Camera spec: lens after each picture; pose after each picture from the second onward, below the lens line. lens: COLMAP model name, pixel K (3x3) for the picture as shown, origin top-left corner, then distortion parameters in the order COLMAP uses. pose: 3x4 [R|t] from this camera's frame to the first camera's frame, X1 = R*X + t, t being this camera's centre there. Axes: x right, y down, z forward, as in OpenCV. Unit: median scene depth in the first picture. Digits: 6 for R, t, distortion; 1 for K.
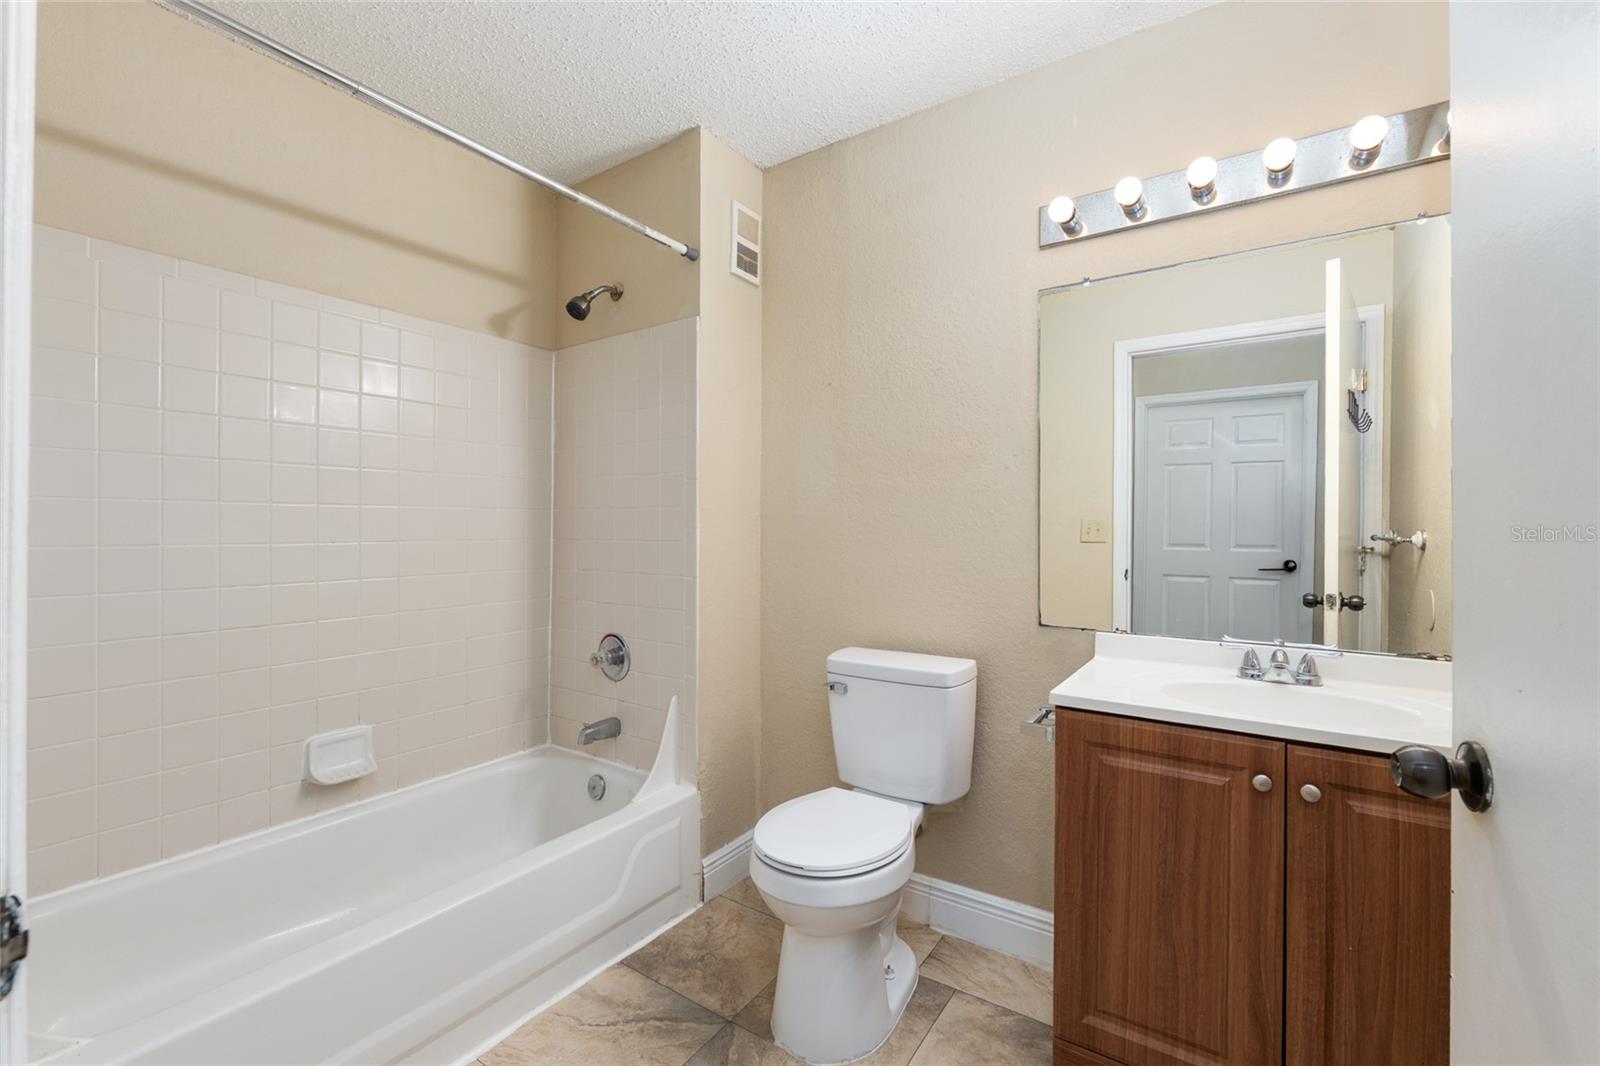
lens RADIAL K [[671.5, 0, 812.2], [0, 671.5, 520.7], [0, 0, 1]] dist [-0.000888, -0.000006]
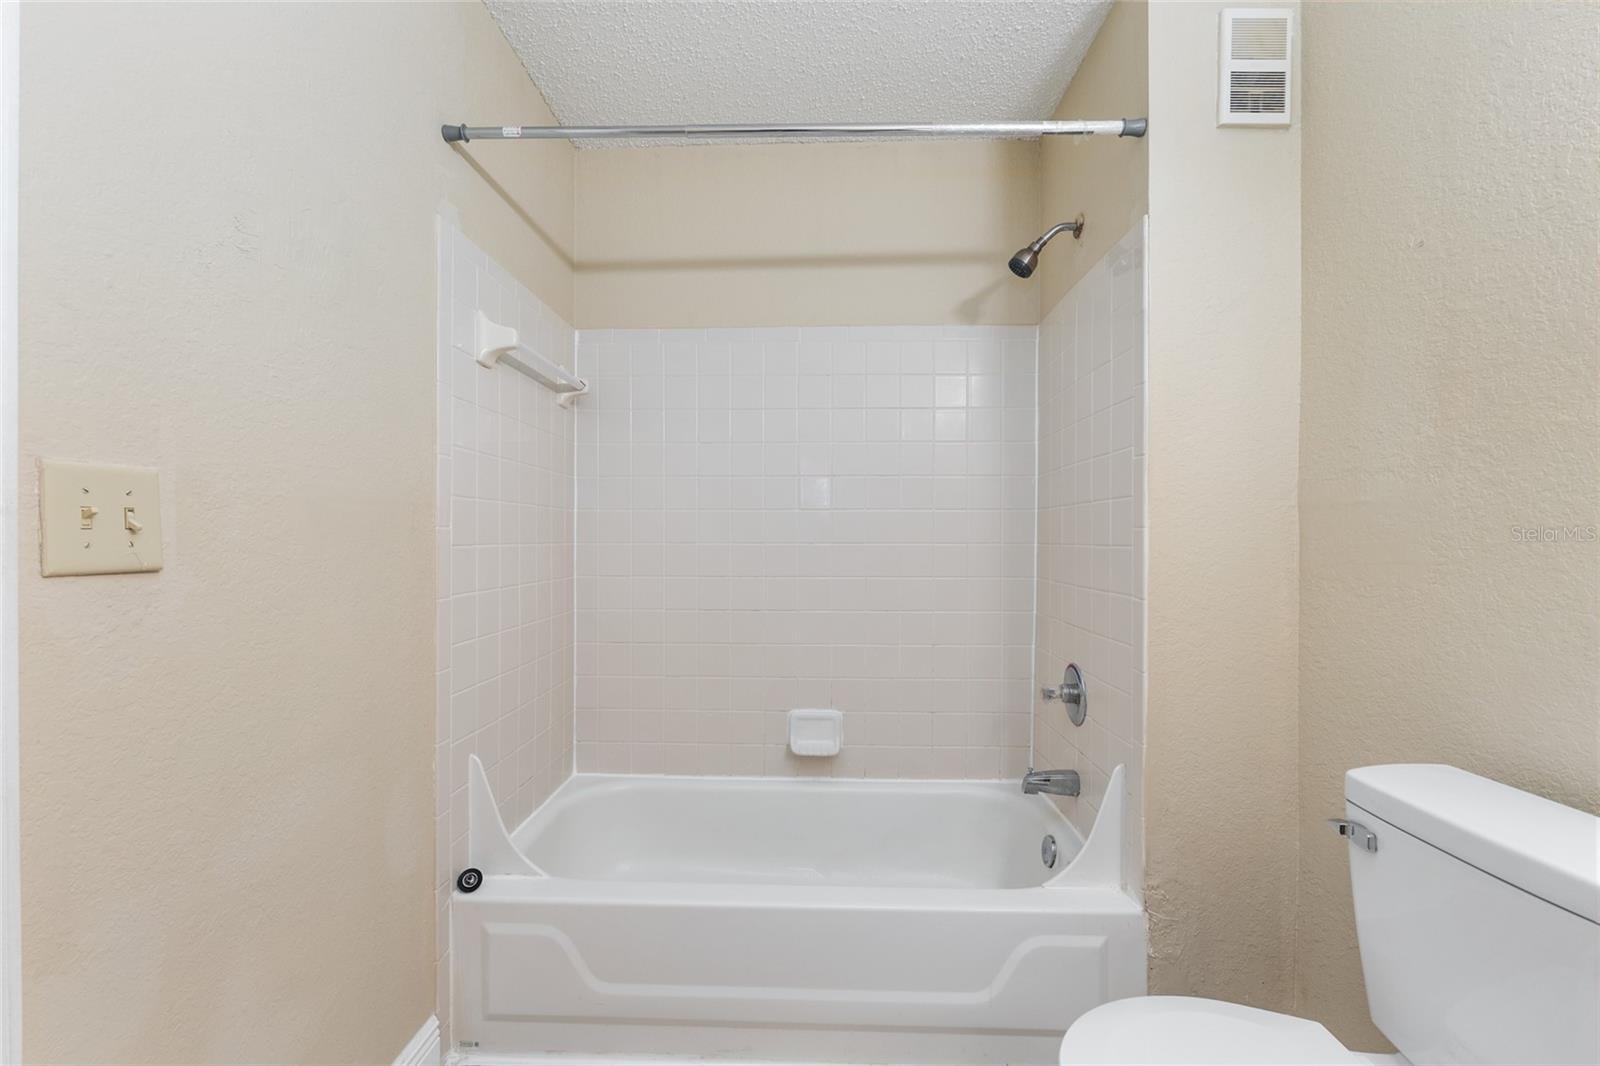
lens RADIAL K [[678.1, 0, 793.9], [0, 678.1, 537.6], [0, 0, 1]] dist [-0.007976, 0.000185]
pose [[0.528199, -0.001263, -0.849120, 0.222170], [0.007907, 0.999963, 0.003431, 0.016829], [0.849084, -0.008526, 0.528190, 0.336731]]
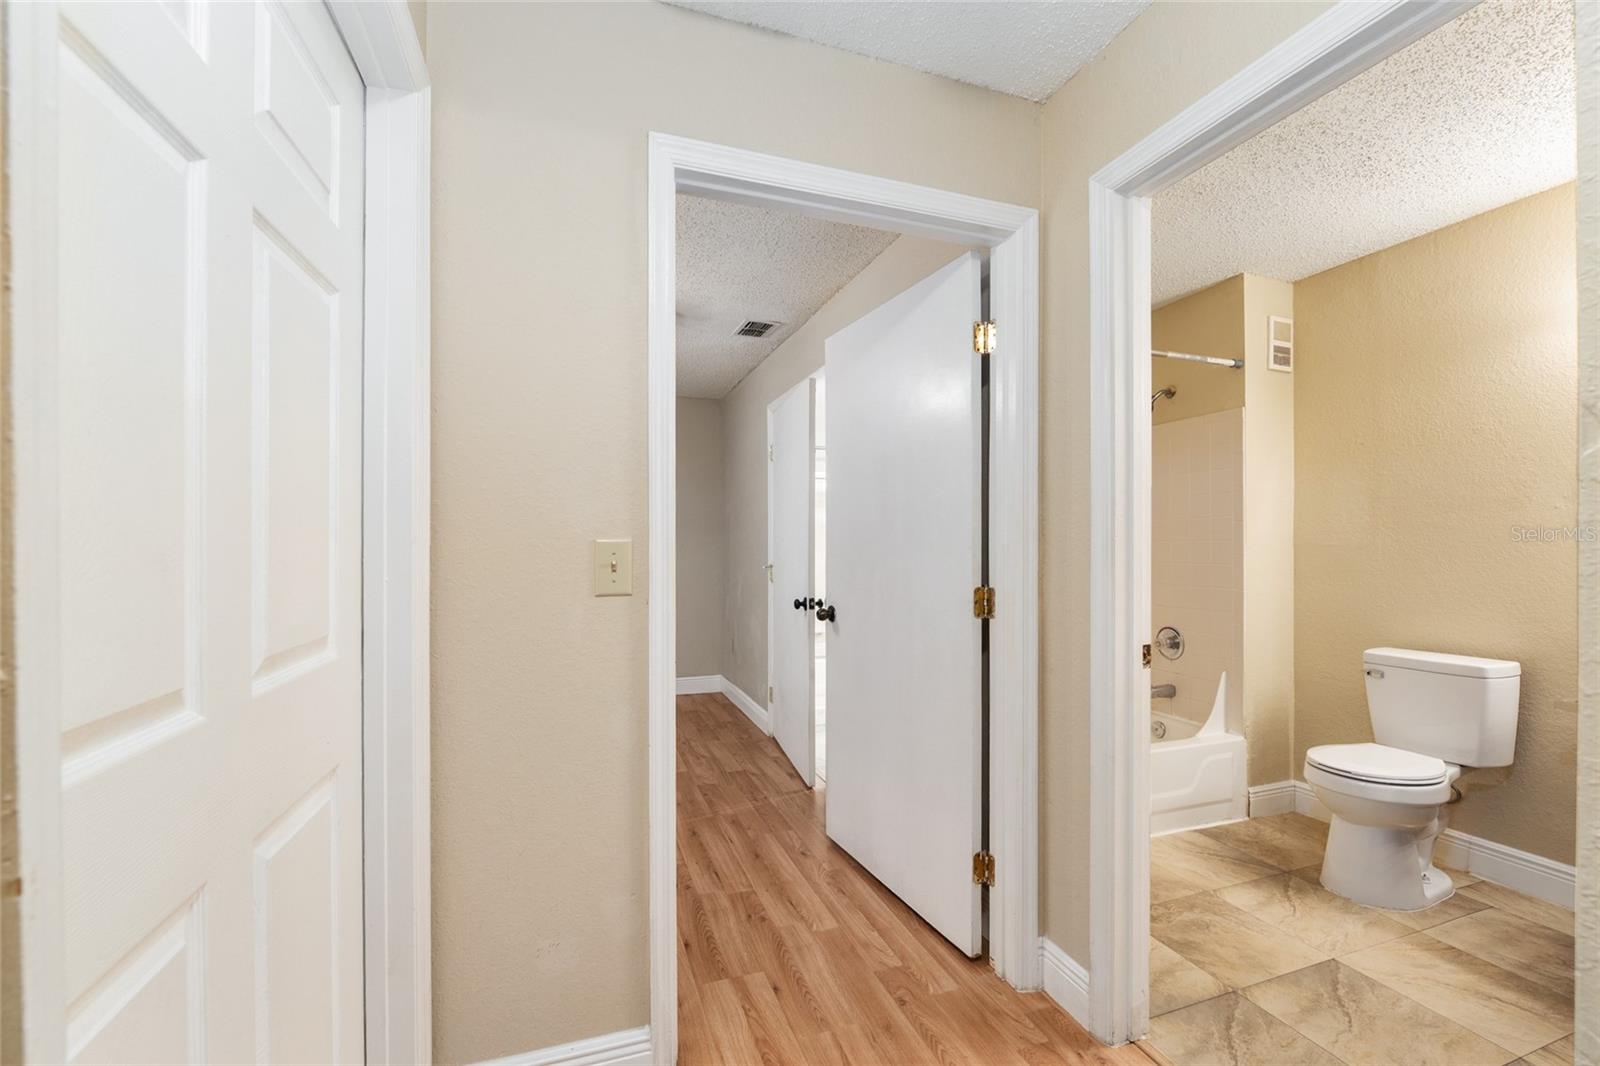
lens RADIAL K [[666.0, 0, 793.1], [0, 666.0, 540.7], [0, 0, 1]] dist [-0.010608, 0.000093]
pose [[0.793271, -0.002923, -0.608862, -0.073472], [-0.003467, 0.999951, -0.009316, -0.003080], [0.608859, 0.009501, 0.793222, -0.703250]]
